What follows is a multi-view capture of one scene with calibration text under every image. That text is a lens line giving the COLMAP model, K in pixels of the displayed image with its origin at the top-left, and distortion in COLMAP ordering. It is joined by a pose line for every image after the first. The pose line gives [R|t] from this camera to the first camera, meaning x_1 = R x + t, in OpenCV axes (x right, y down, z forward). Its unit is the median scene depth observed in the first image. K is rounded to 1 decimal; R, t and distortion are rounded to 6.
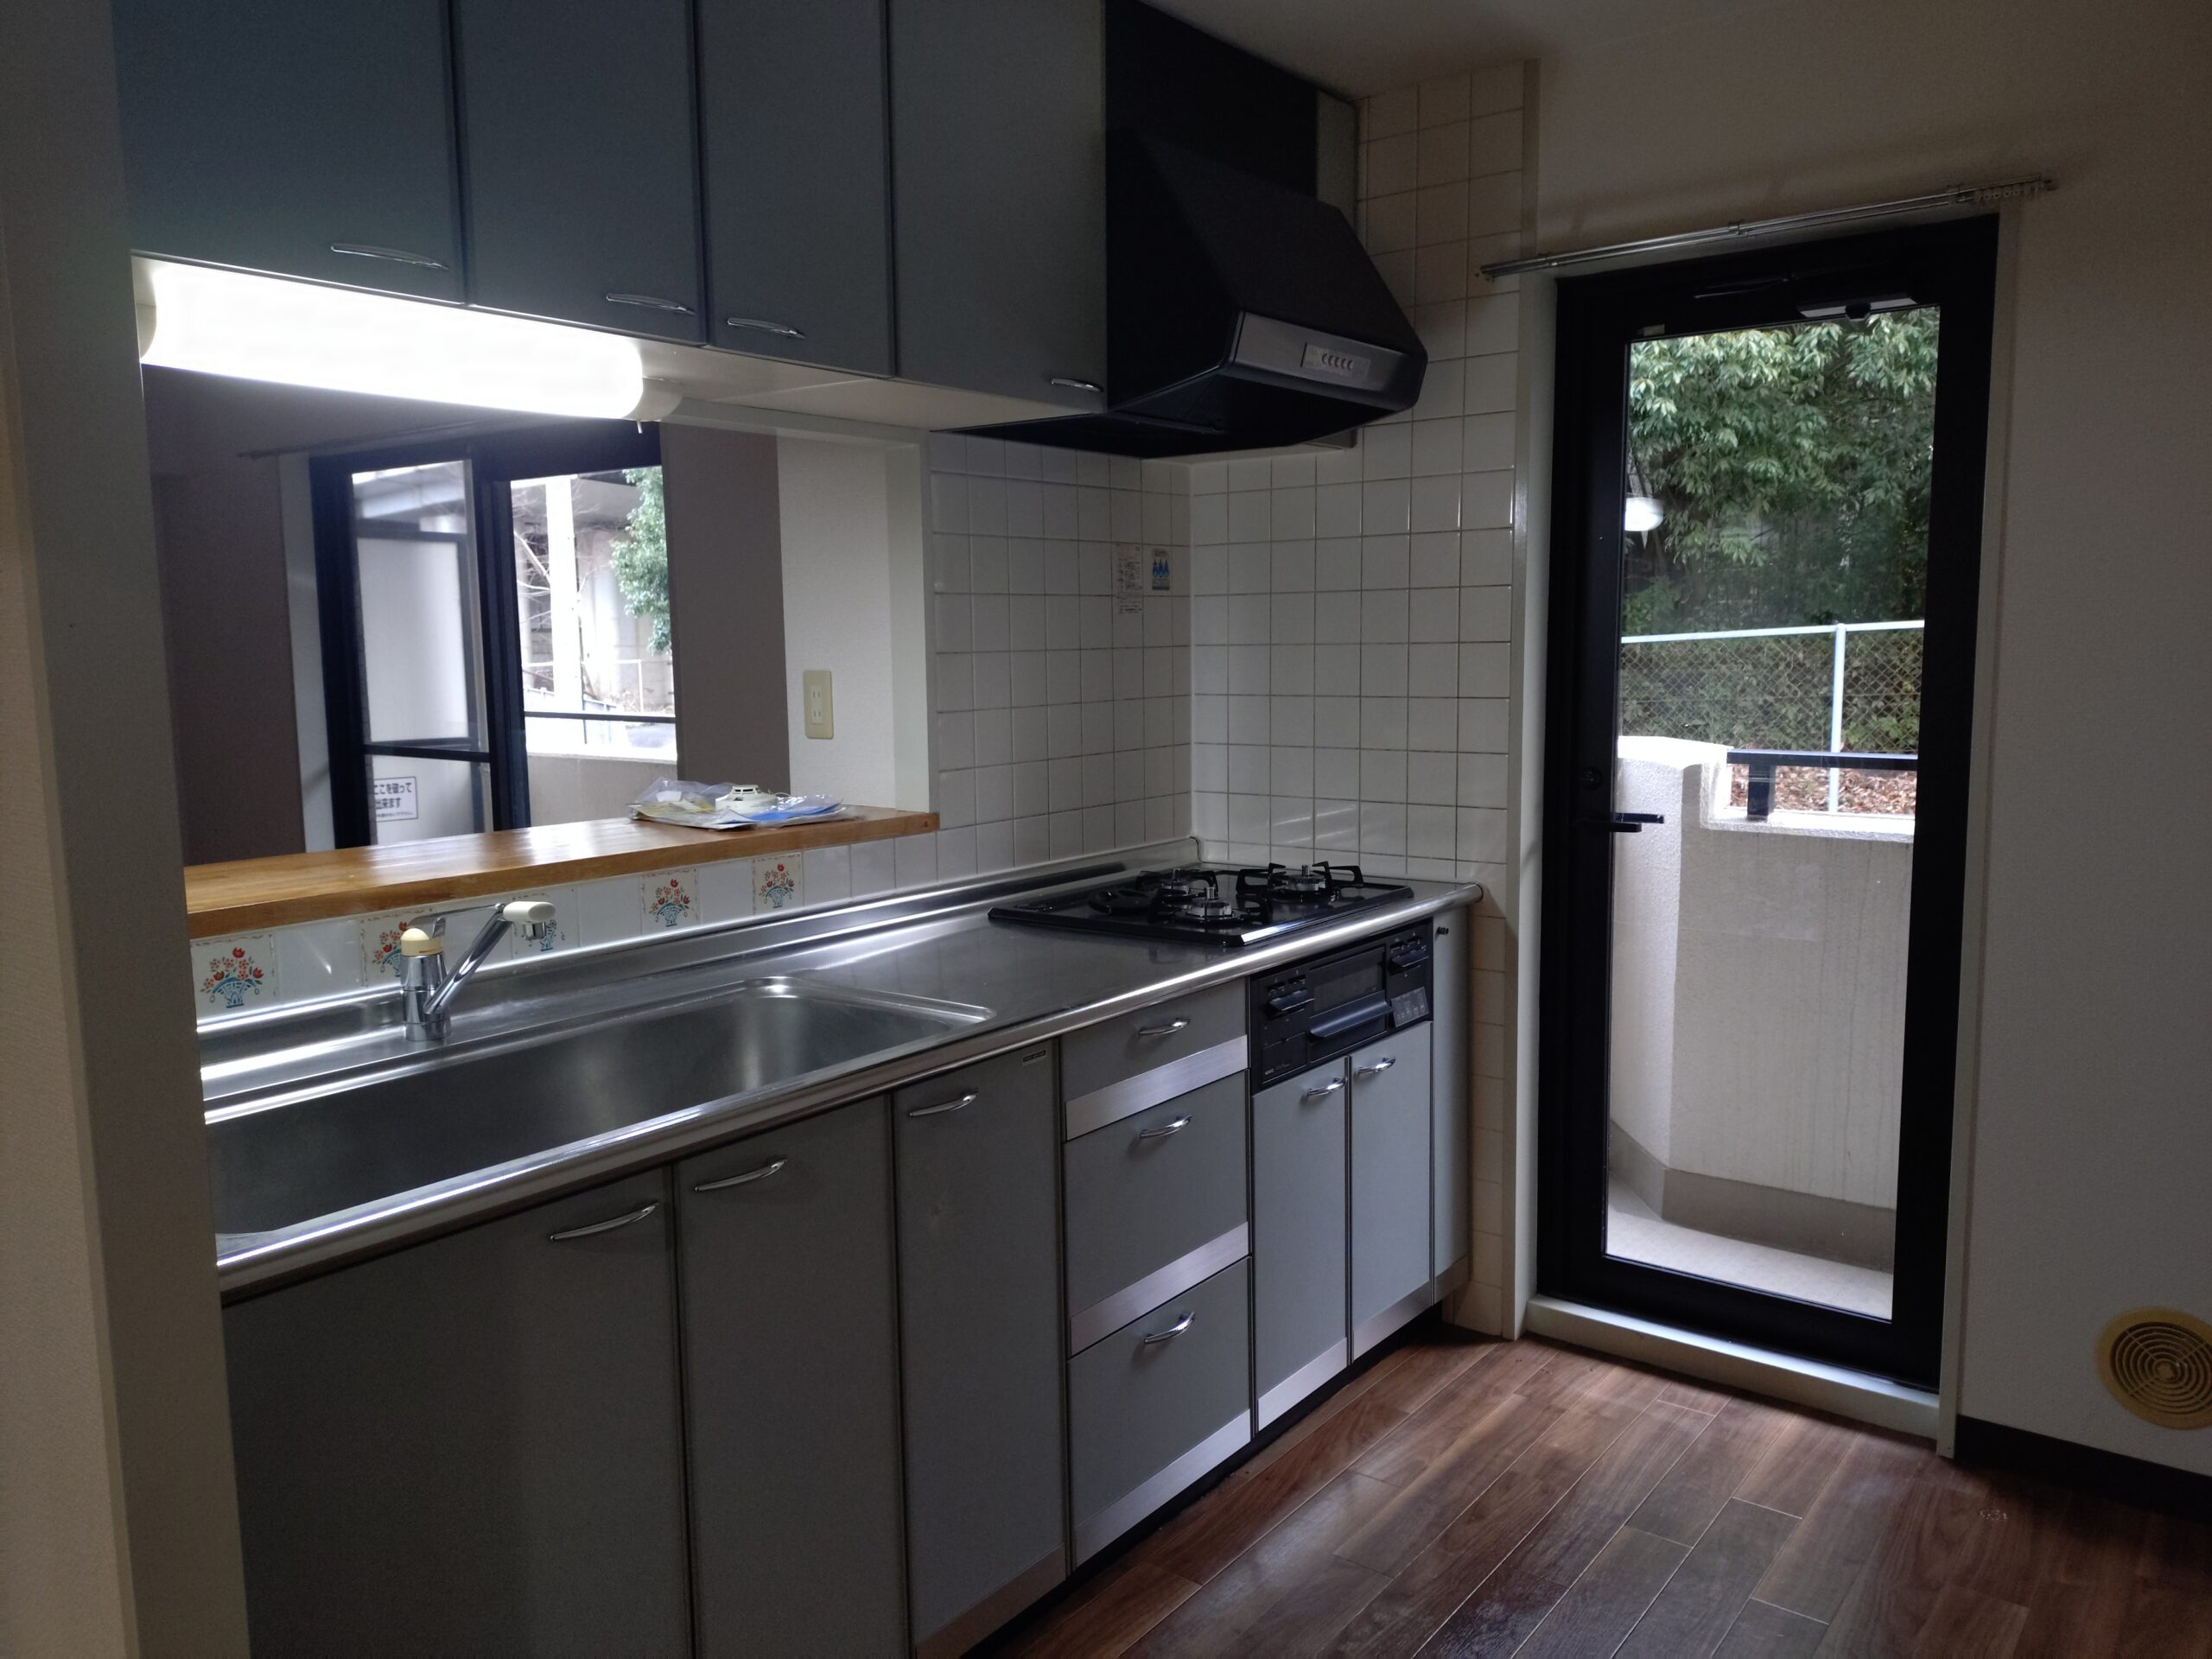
lens RADIAL K [[1609.3, 0, 1106.9], [0, 1609.3, 803.4], [0, 0, 1]] dist [0.039526, -0.050315]
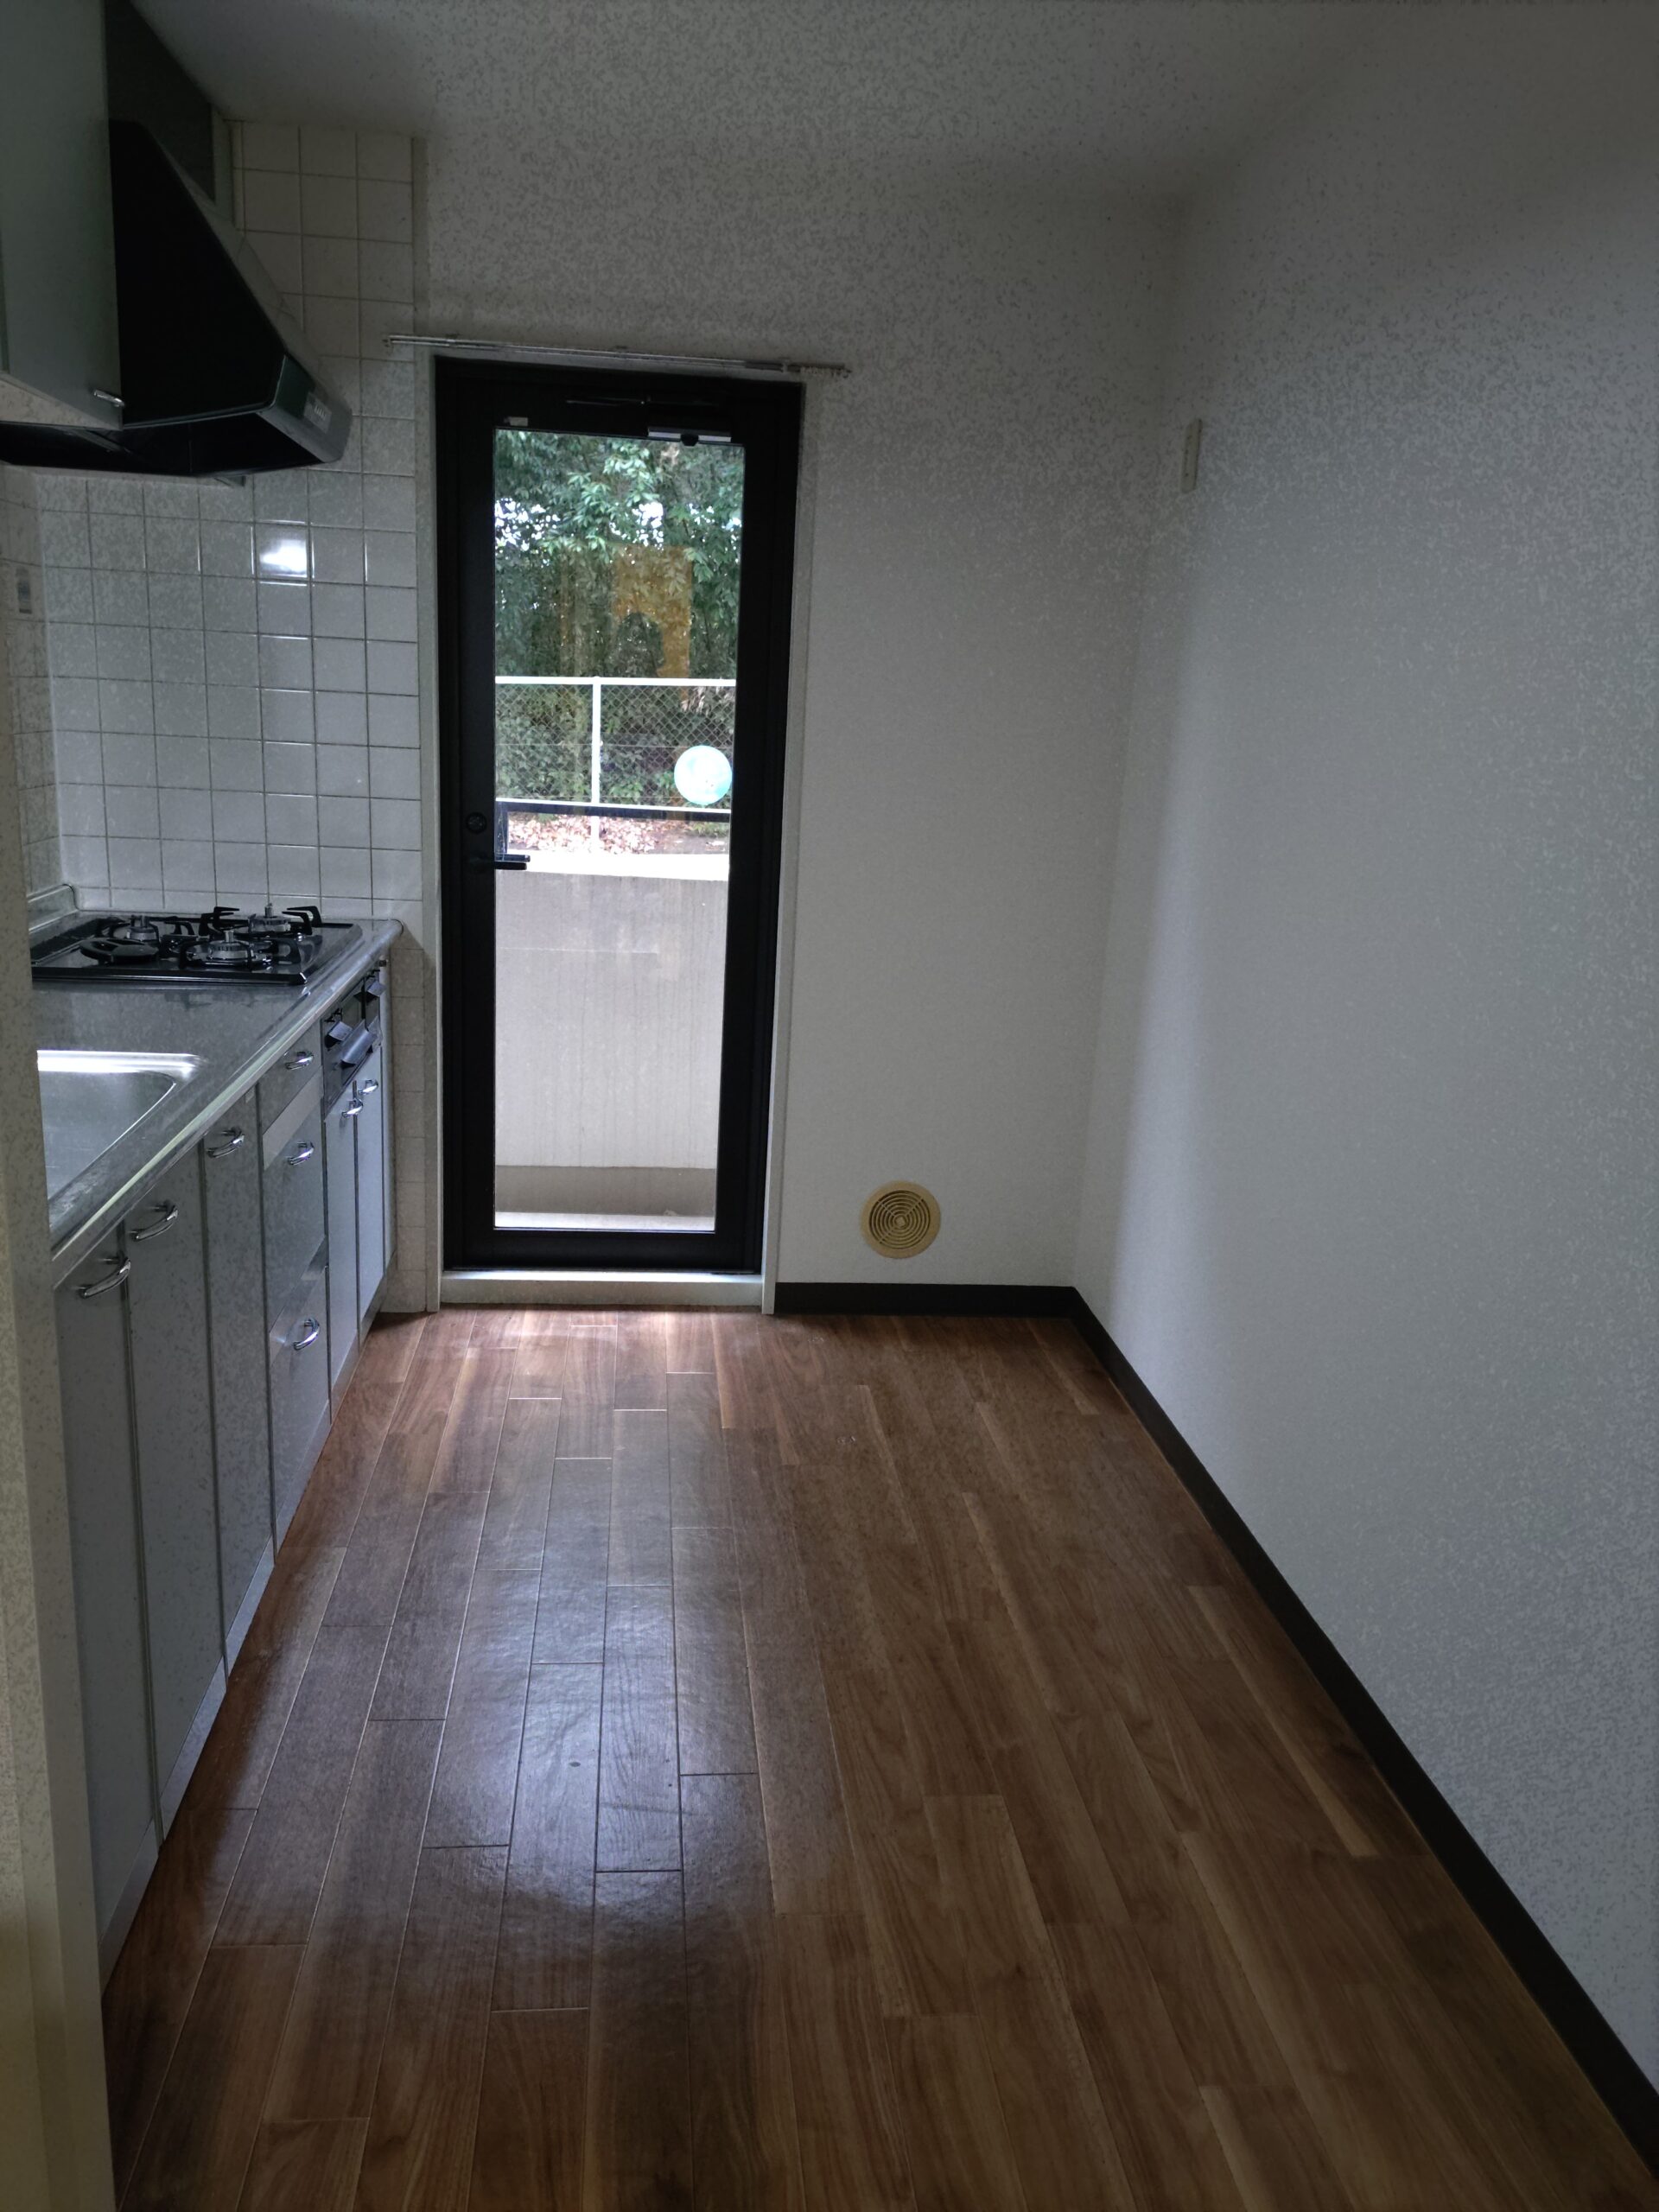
lens RADIAL K [[1661.6, 0, 829.5], [0, 1661.6, 1106.0], [0, 0, 1]] dist [-0.002717, -0.005875]
pose [[0.715328, -0.122776, 0.687919, -0.383272], [0.011416, 0.986366, 0.164171, -0.008051], [-0.698696, -0.109582, 0.706977, -0.028457]]
